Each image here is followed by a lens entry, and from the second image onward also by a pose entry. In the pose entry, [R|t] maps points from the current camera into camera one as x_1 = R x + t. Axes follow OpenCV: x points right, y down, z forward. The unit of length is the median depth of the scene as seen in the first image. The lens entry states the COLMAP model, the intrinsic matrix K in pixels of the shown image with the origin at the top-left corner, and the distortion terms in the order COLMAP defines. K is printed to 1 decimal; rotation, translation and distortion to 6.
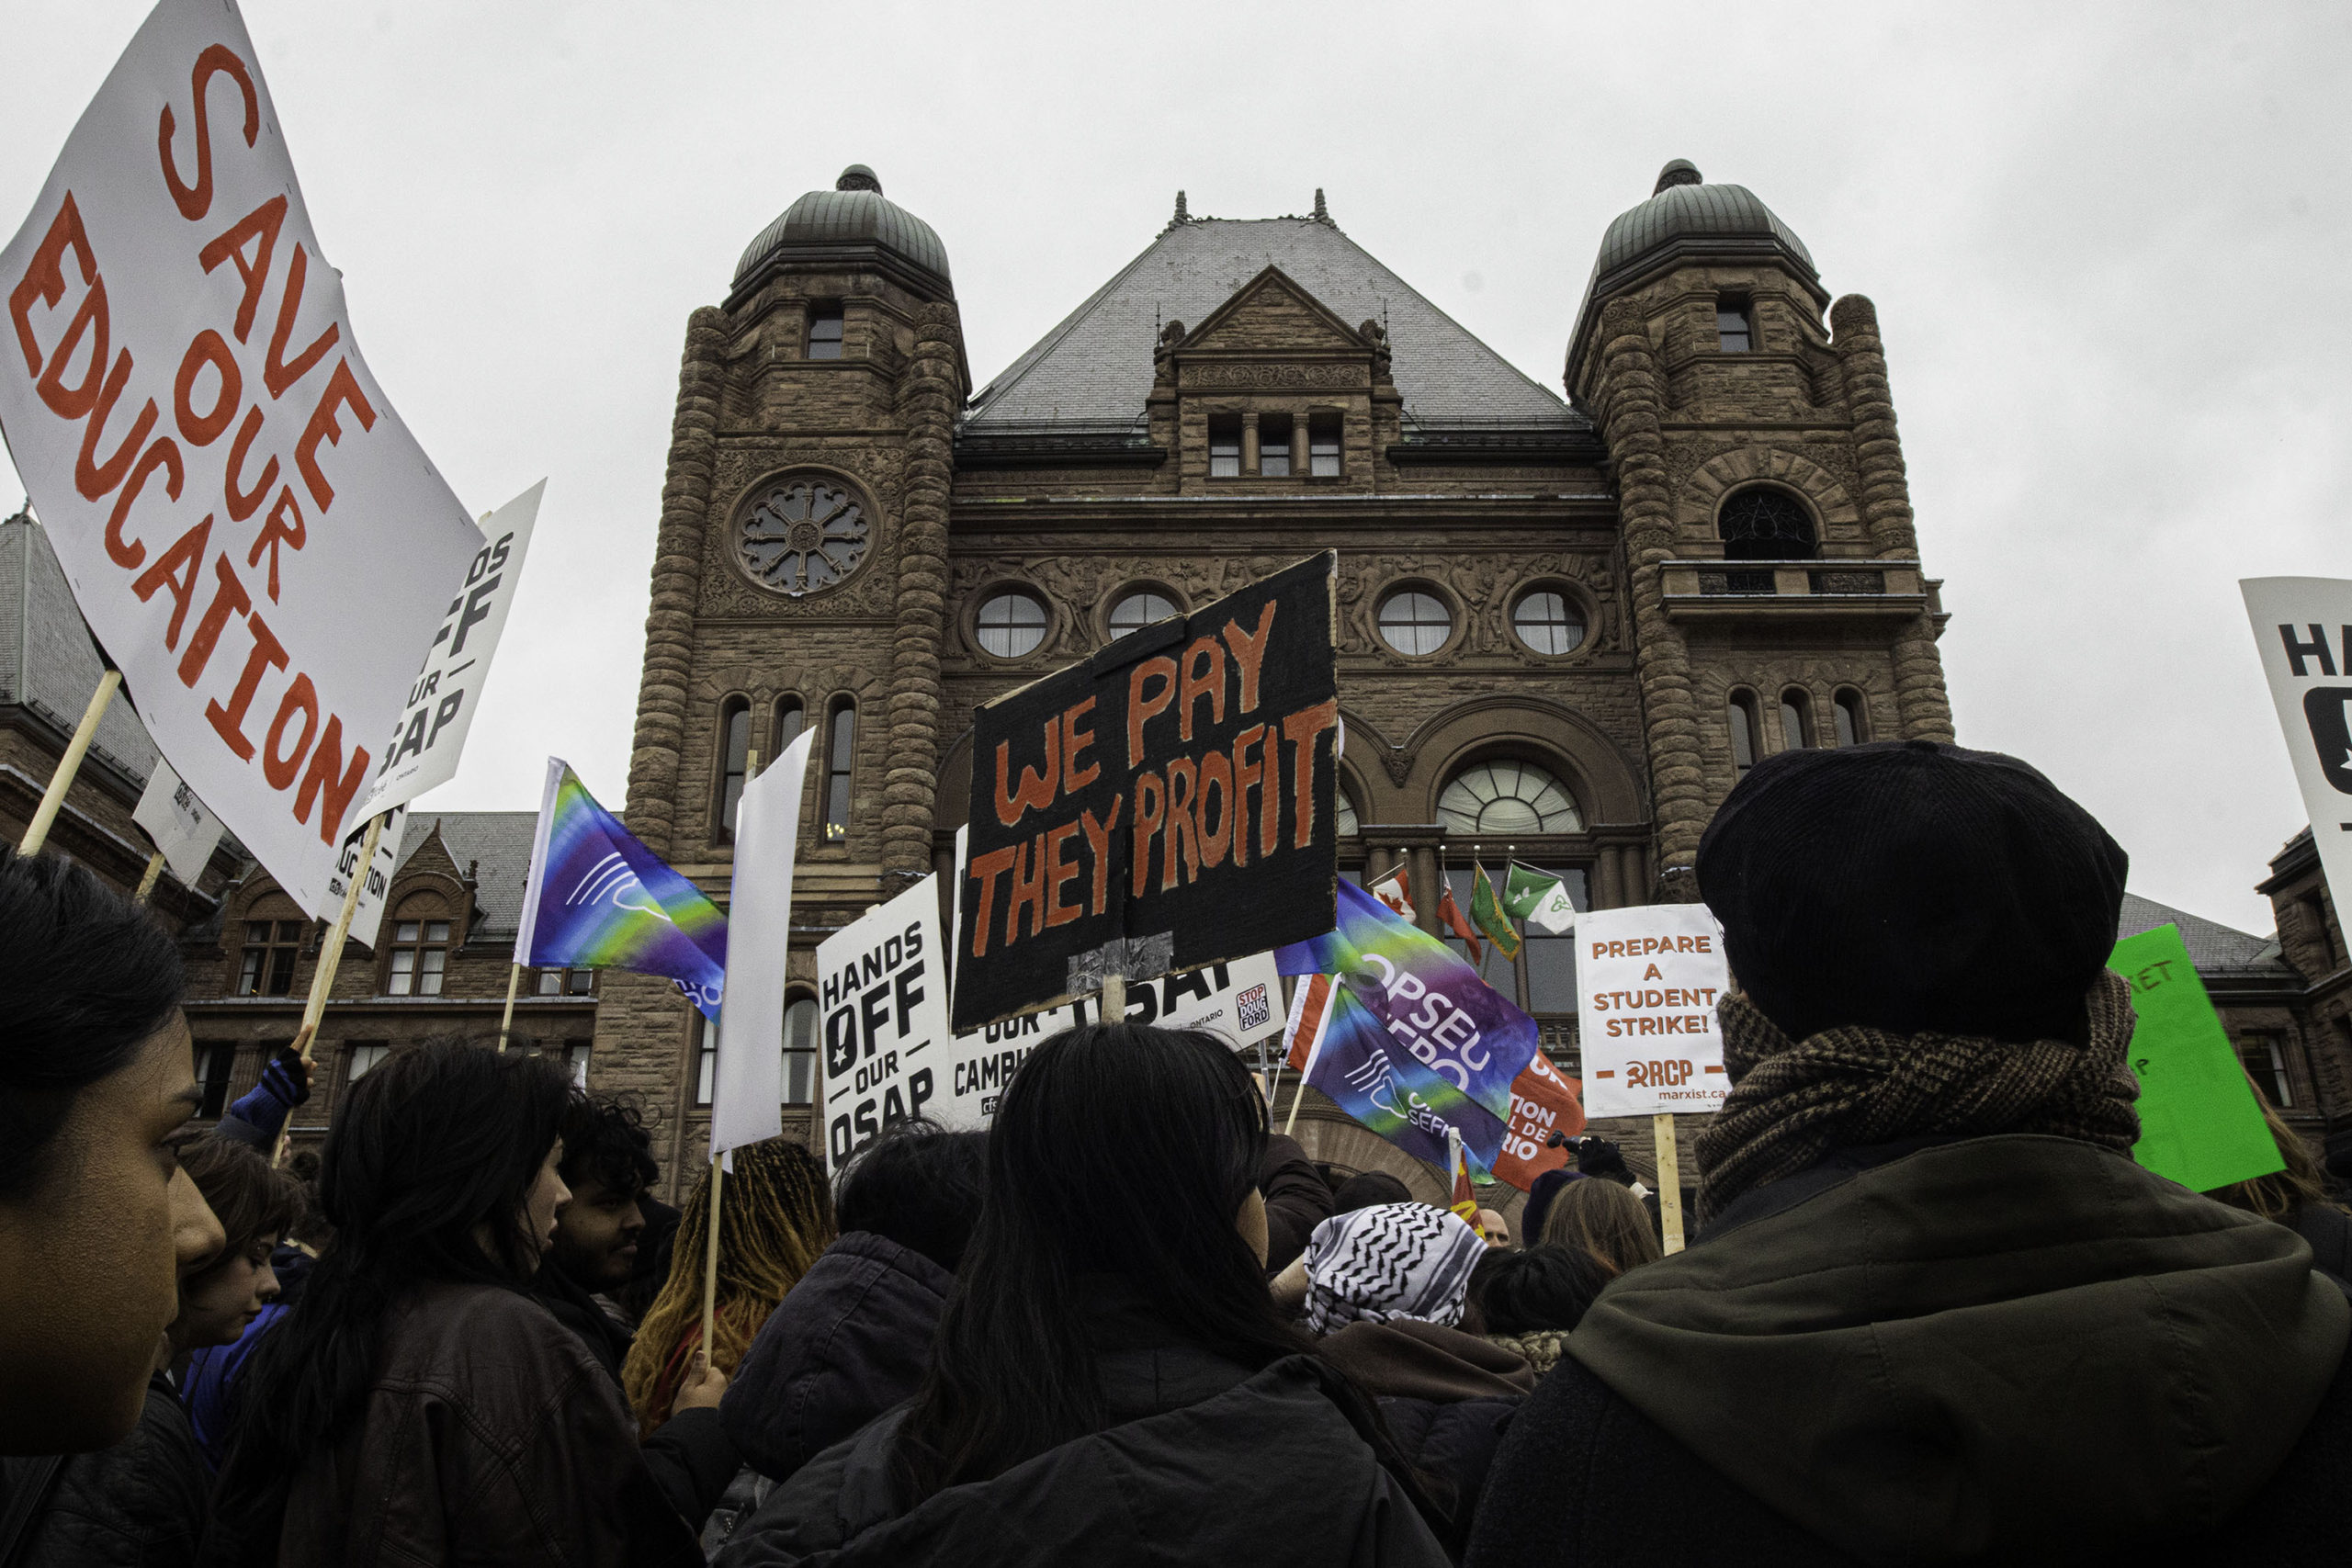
lens RADIAL K [[1724.0, 0, 1176.0], [0, 1724.0, 784.0], [0, 0, 1]] dist [-0.006382, -0.003809]
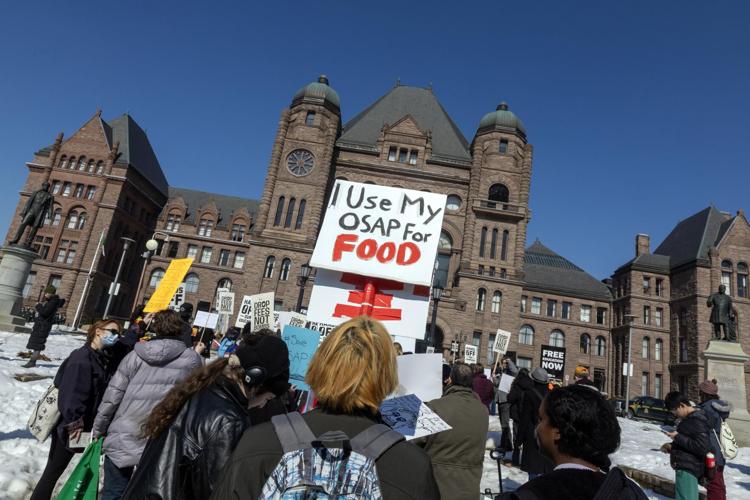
lens RADIAL K [[465.3, 0, 375.0], [0, 465.3, 250.0], [0, 0, 1]] dist [0.001065, -0.000184]
pose [[0.987523, 0.156835, -0.014187, 0.043623], [-0.153388, 0.978372, 0.138783, -0.112978], [0.035647, -0.134875, 0.990221, -0.297350]]
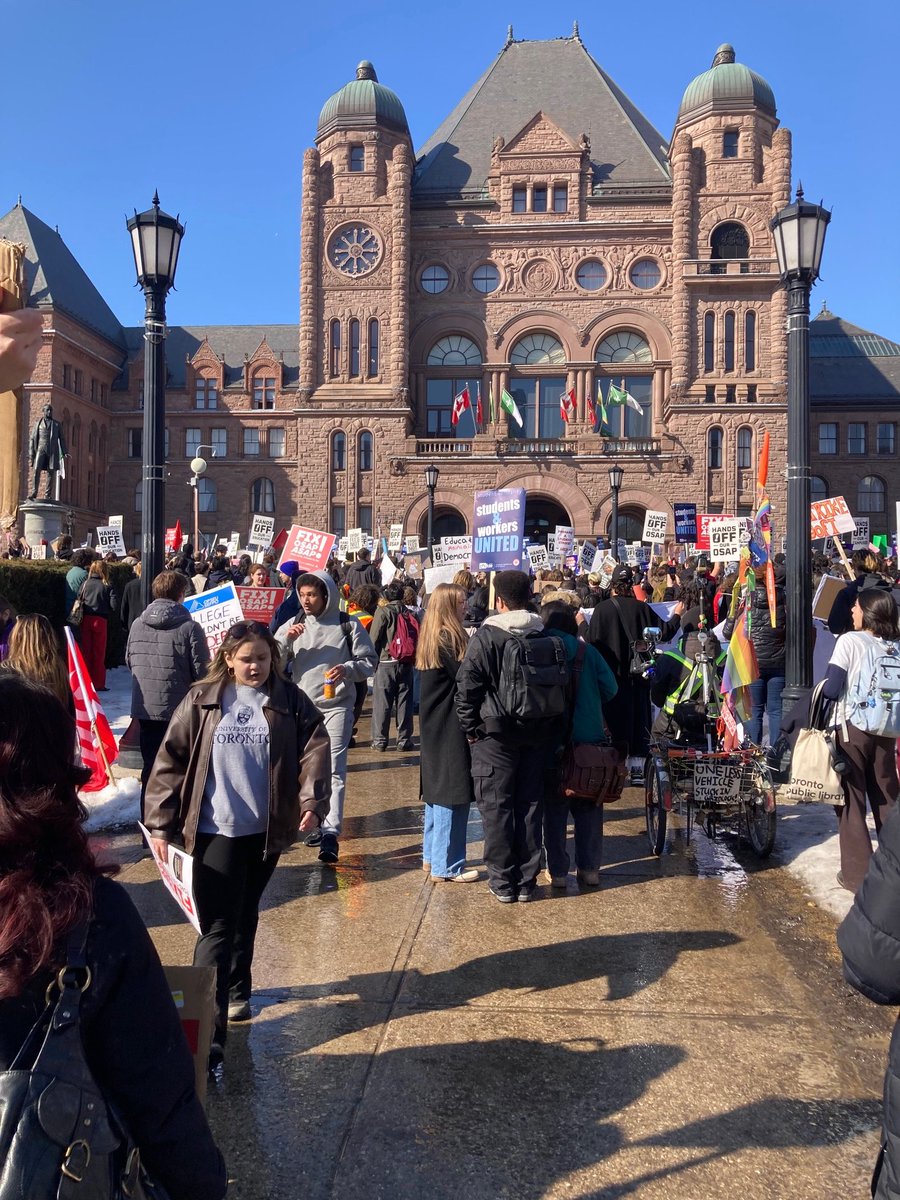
lens RADIAL K [[863.3, 0, 450.0], [0, 863.3, 600.0], [0, 0, 1]] dist [-0.008289, -0.002684]
pose [[0.996128, 0.013832, -0.086825, 0.046879], [0.020458, 0.923973, 0.381909, -0.143838], [0.085506, -0.382207, 0.920112, -0.379122]]
